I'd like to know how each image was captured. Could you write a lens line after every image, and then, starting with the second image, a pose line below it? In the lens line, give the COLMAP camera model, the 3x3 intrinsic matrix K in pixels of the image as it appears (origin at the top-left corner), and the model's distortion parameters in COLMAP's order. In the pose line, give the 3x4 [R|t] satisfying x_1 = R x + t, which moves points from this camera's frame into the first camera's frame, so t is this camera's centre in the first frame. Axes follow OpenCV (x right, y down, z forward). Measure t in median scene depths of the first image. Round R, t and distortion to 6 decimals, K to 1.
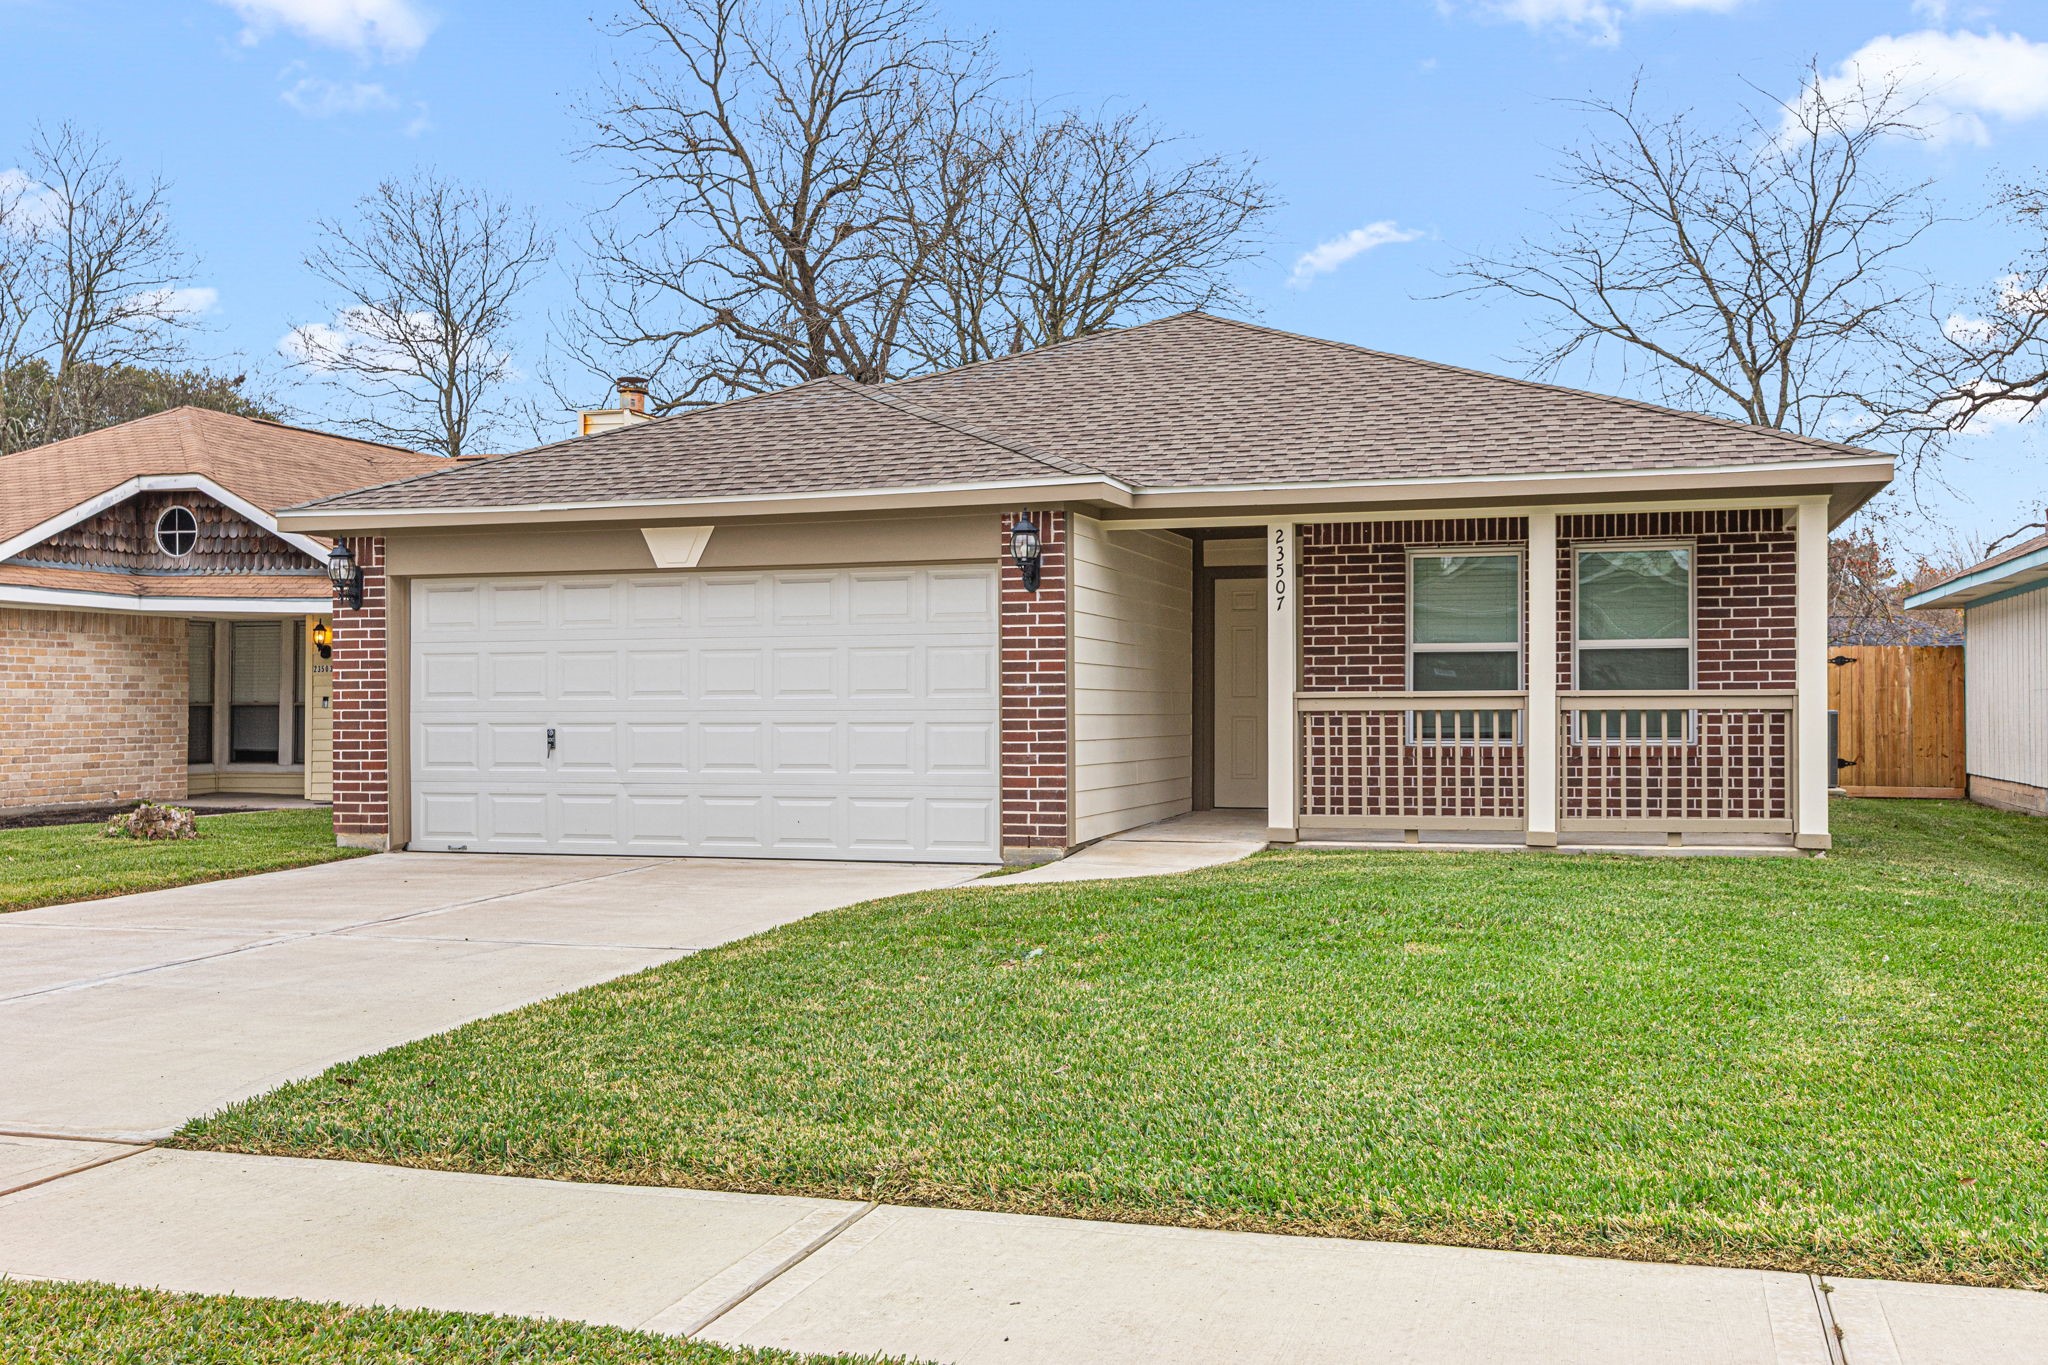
lens RADIAL K [[1628.6, 0, 1024.0], [0, 1628.6, 682.5], [0, 0, 1]] dist [-0.014006, -0.002982]
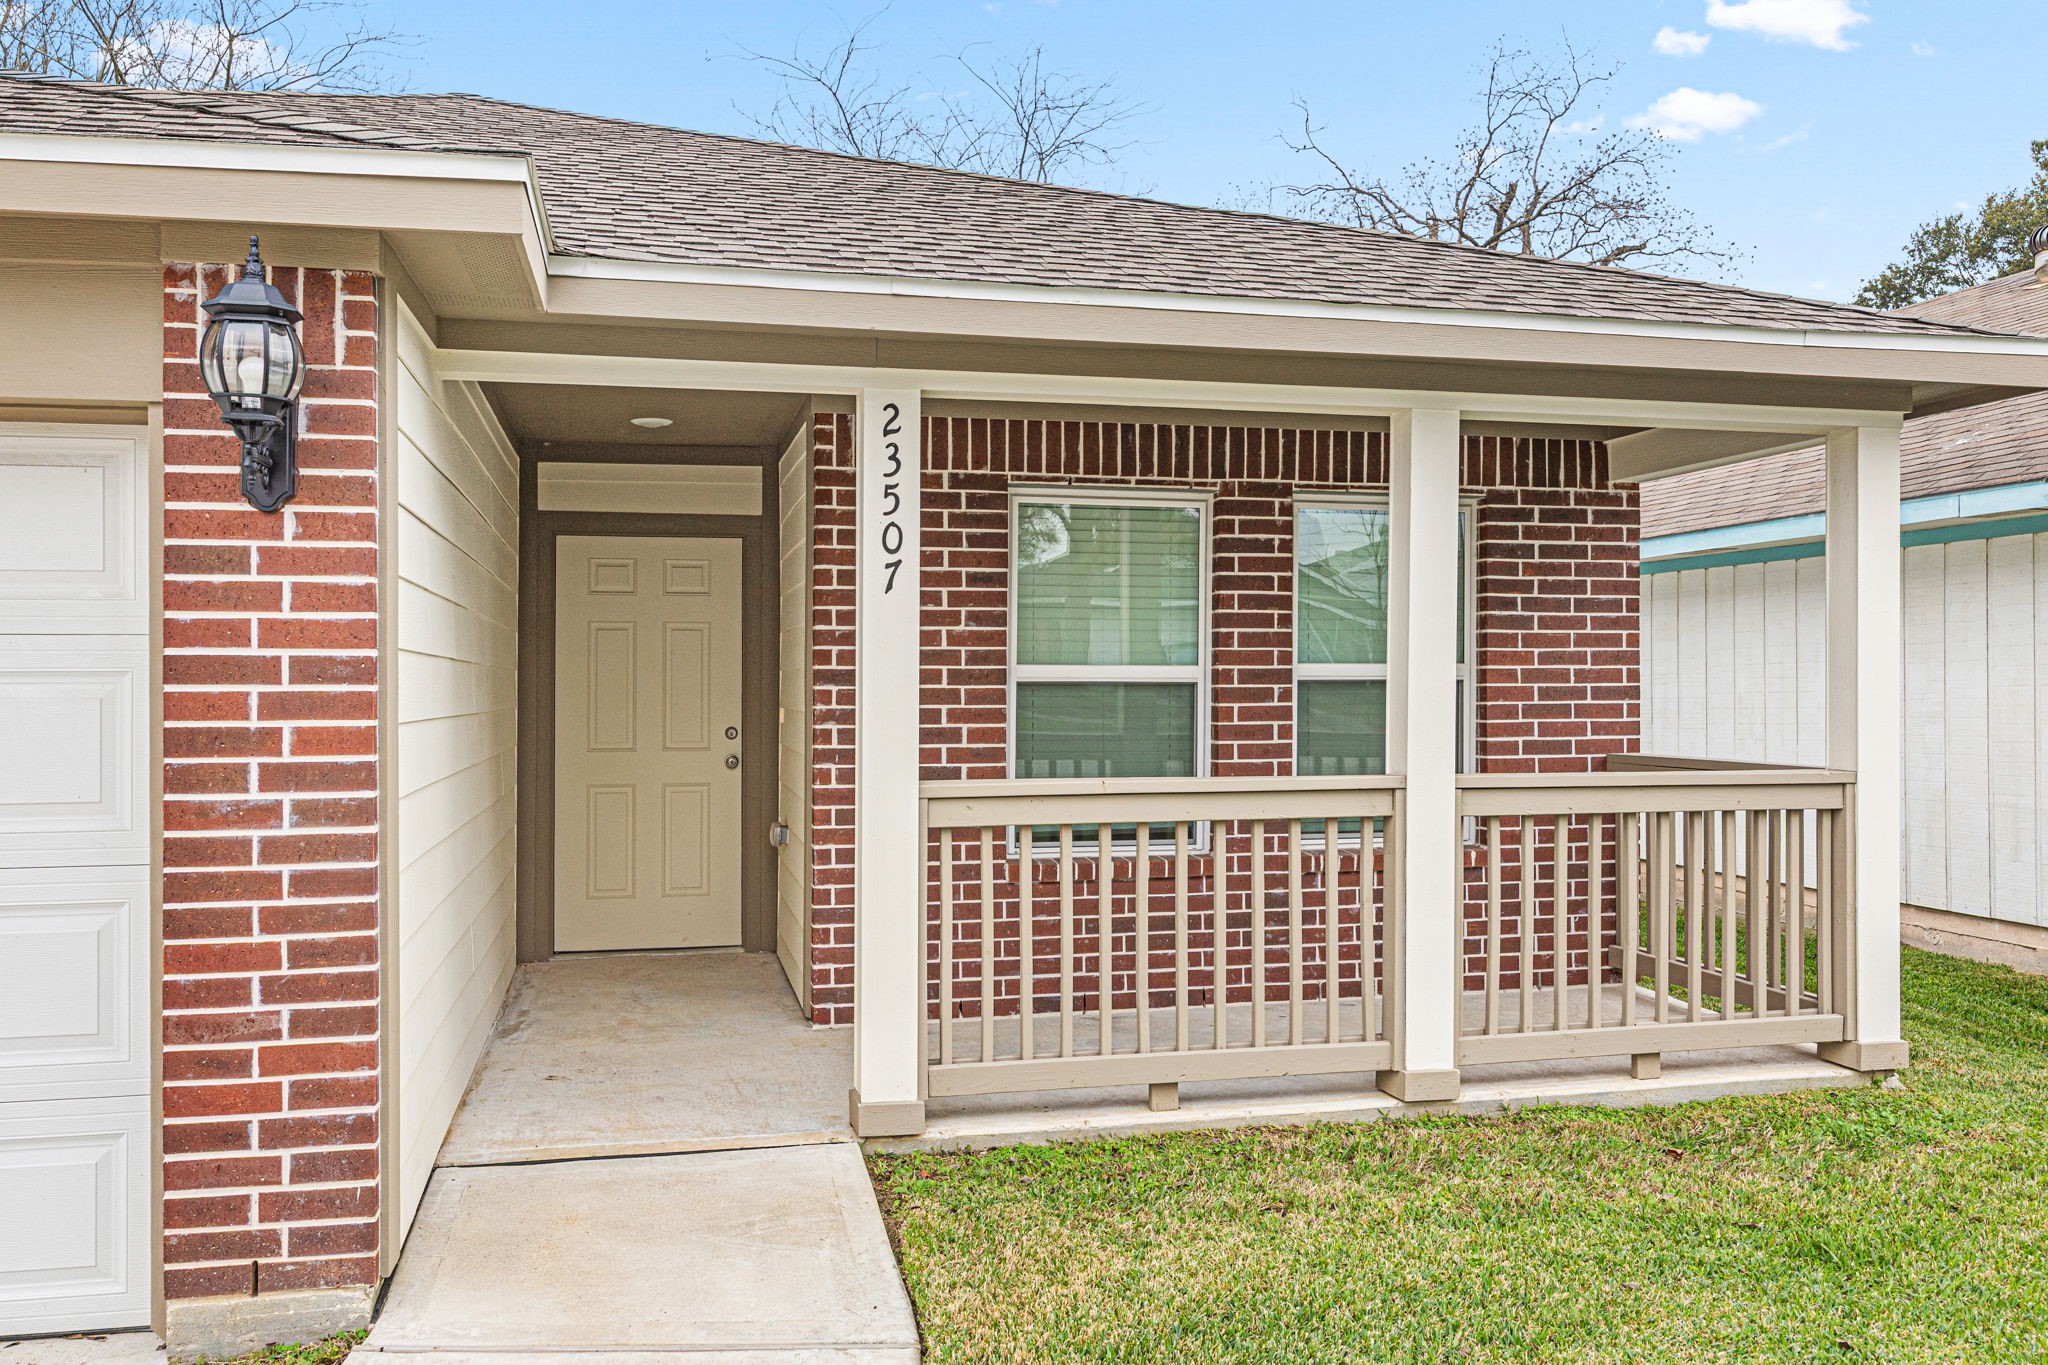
lens RADIAL K [[1628.6, 0, 1024.0], [0, 1628.6, 682.5], [0, 0, 1]] dist [-0.014006, -0.002982]
pose [[0.869653, 0.005505, 0.493632, -0.023715], [-0.007980, 0.999964, 0.002908, -0.023468], [-0.493598, -0.006469, 0.869666, 0.638092]]
